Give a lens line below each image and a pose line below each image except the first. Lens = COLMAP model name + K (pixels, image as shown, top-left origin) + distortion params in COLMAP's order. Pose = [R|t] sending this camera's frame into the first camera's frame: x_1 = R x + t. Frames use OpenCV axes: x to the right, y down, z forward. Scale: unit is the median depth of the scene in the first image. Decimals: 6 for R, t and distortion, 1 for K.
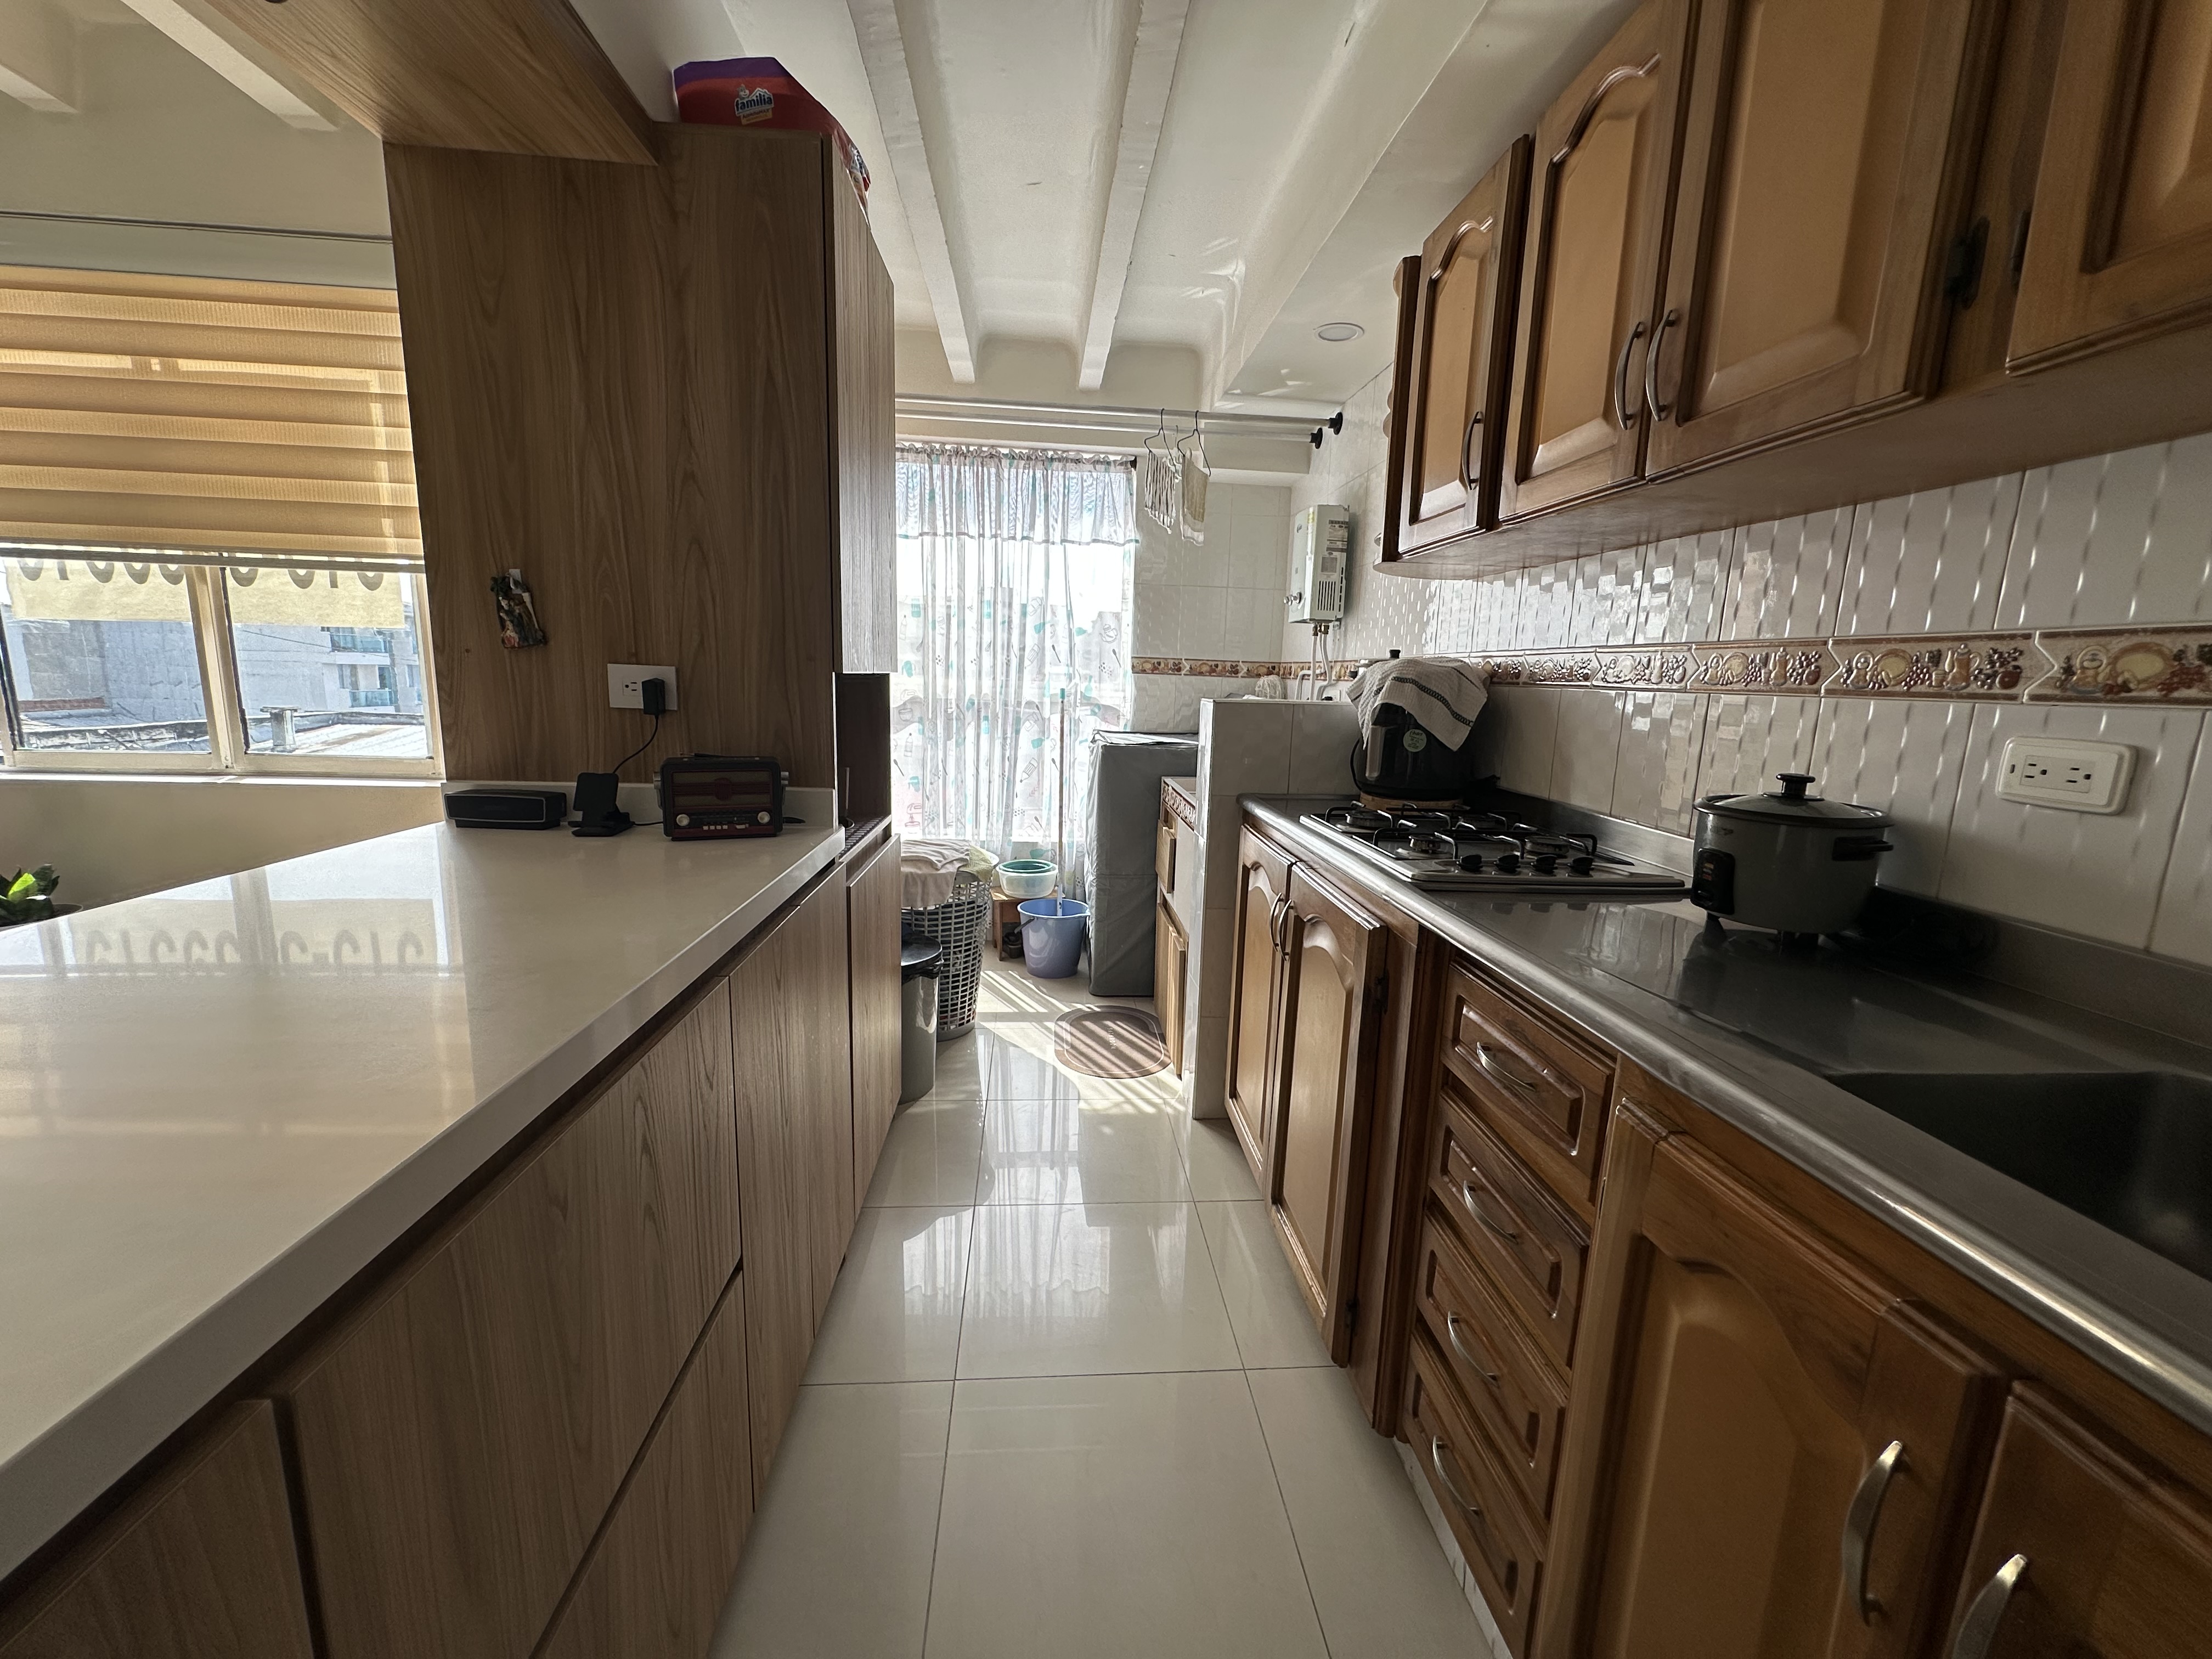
lens RADIAL K [[883.8, 0, 1107.6], [0, 883.8, 827.4], [0, 0, 1]] dist [-0.003158, -0.000153]
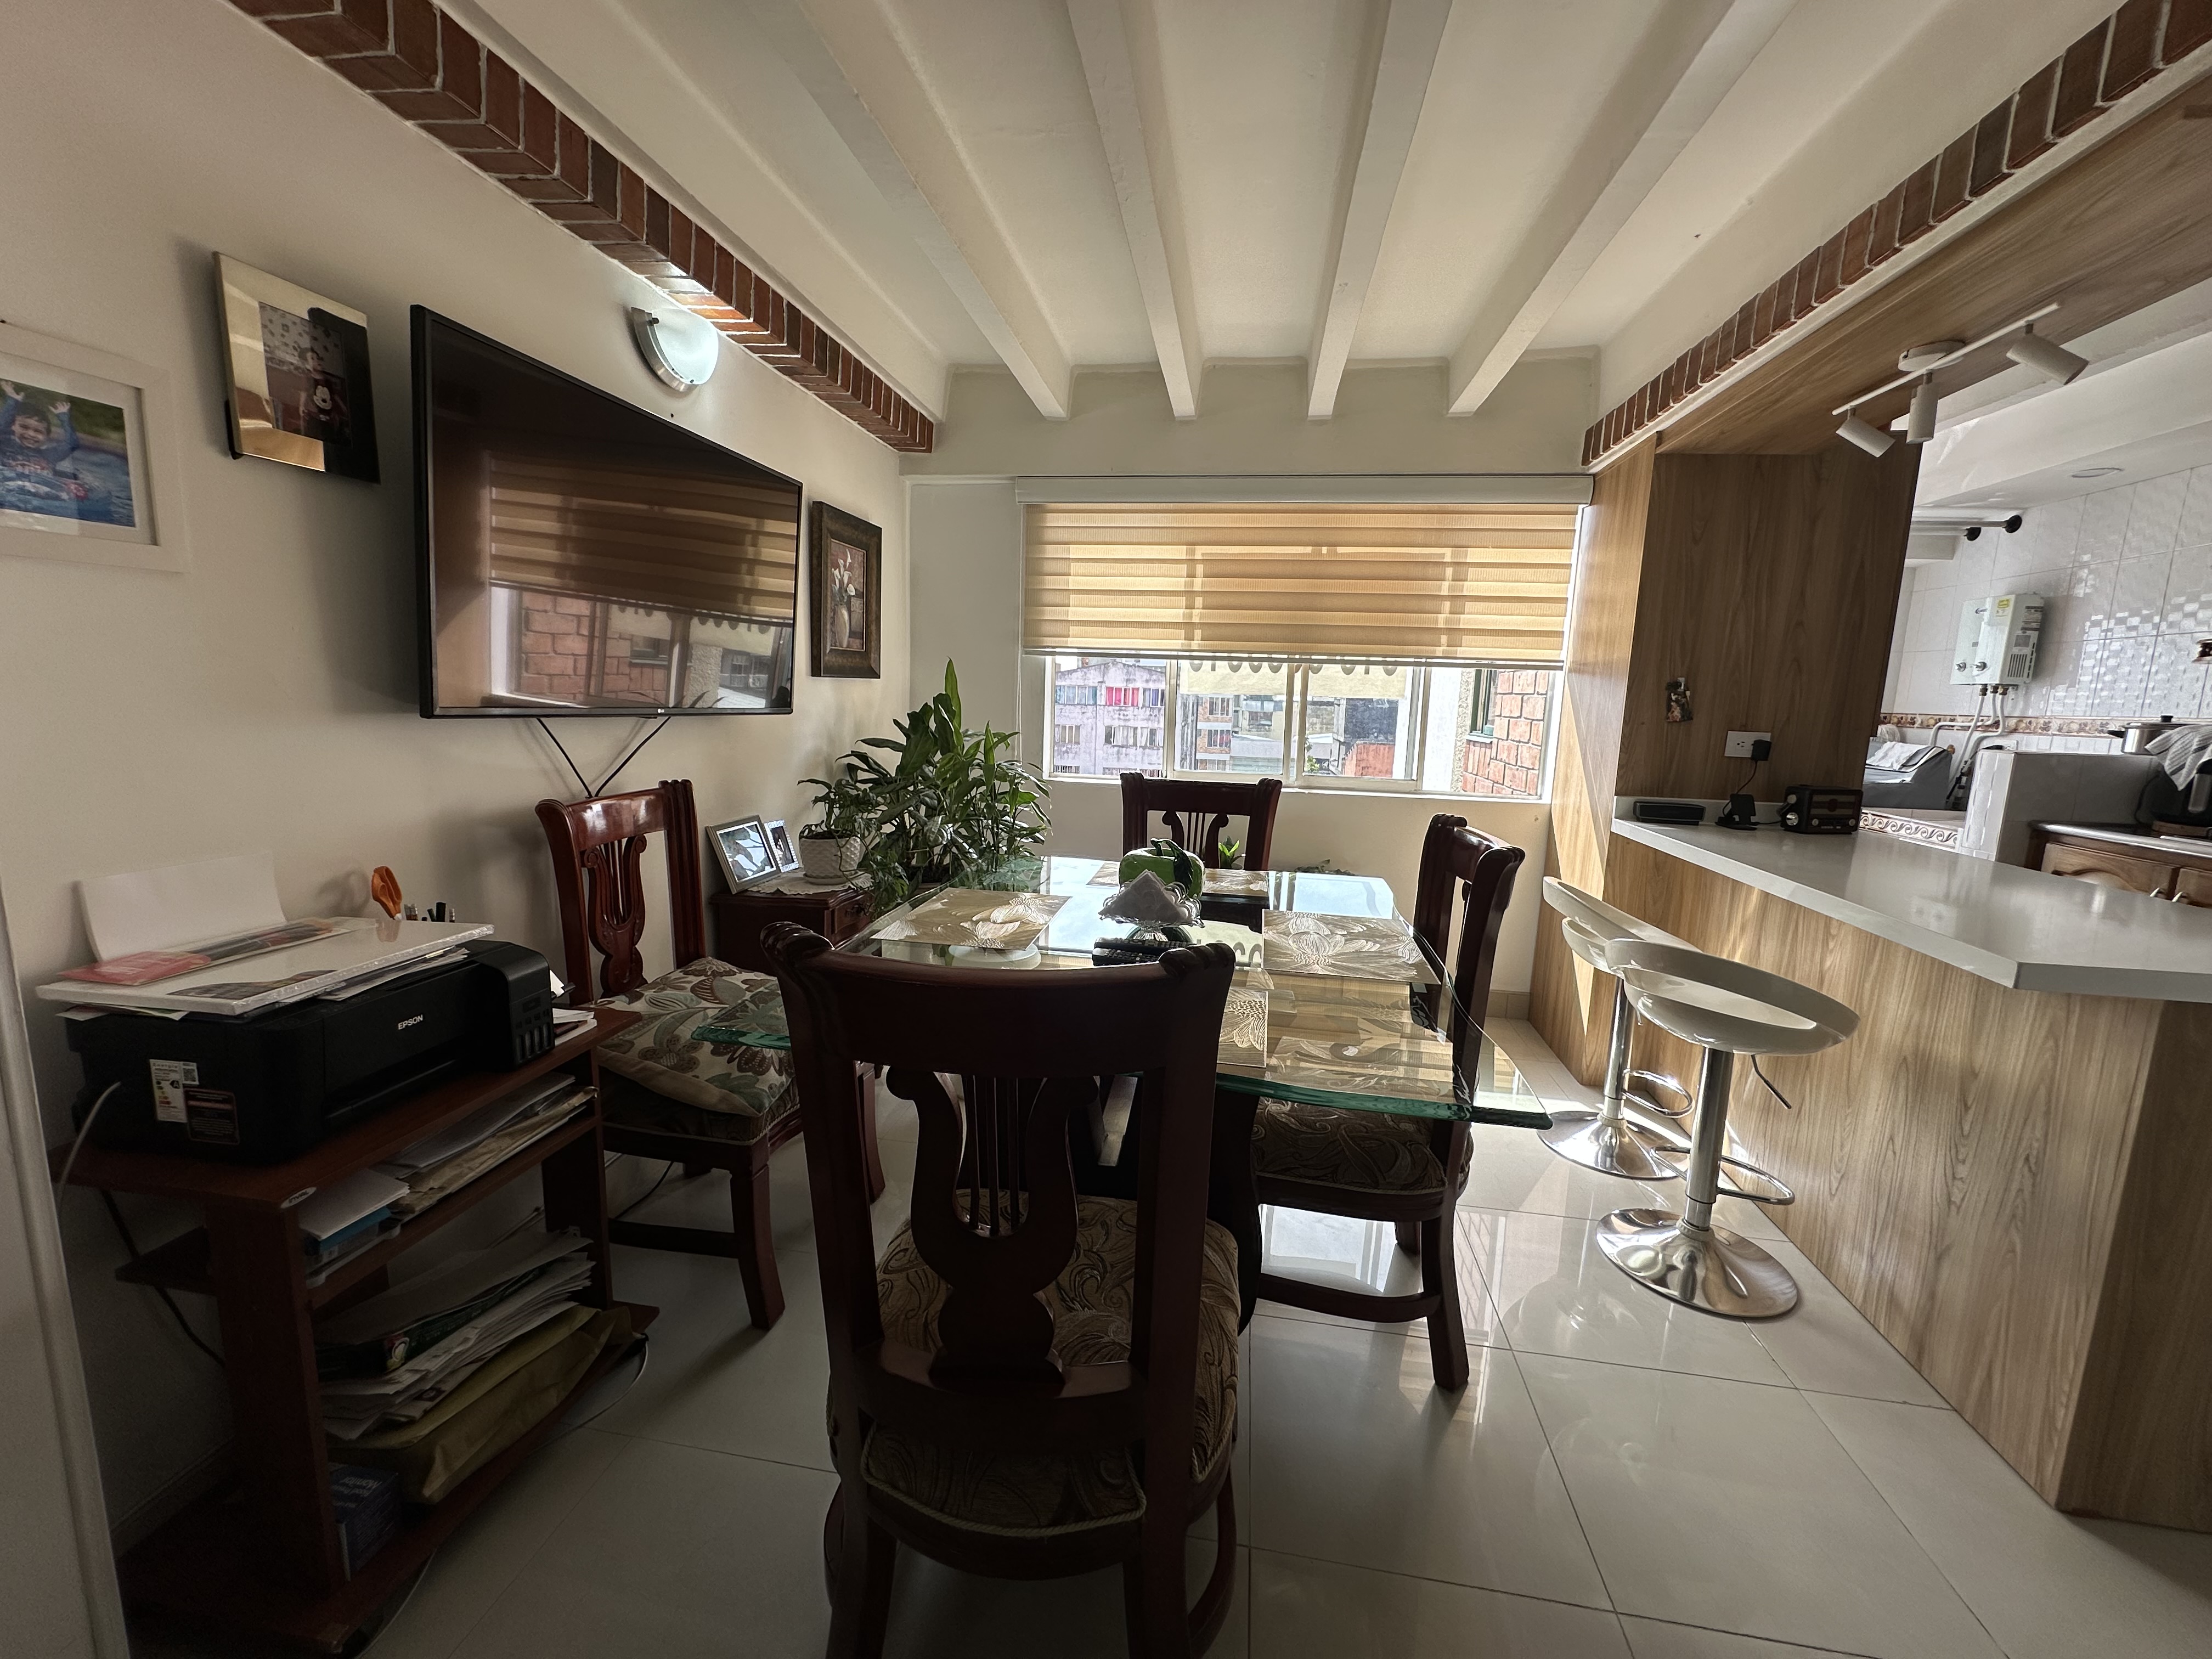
lens RADIAL K [[883.8, 0, 1104.5], [0, 883.8, 825.2], [0, 0, 1]] dist [-0.003158, -0.000153]
pose [[0.970433, 0.034617, -0.238877, -1.069046], [-0.042640, 0.998684, -0.028498, 0.079962], [0.237576, 0.037841, 0.970632, -0.765613]]
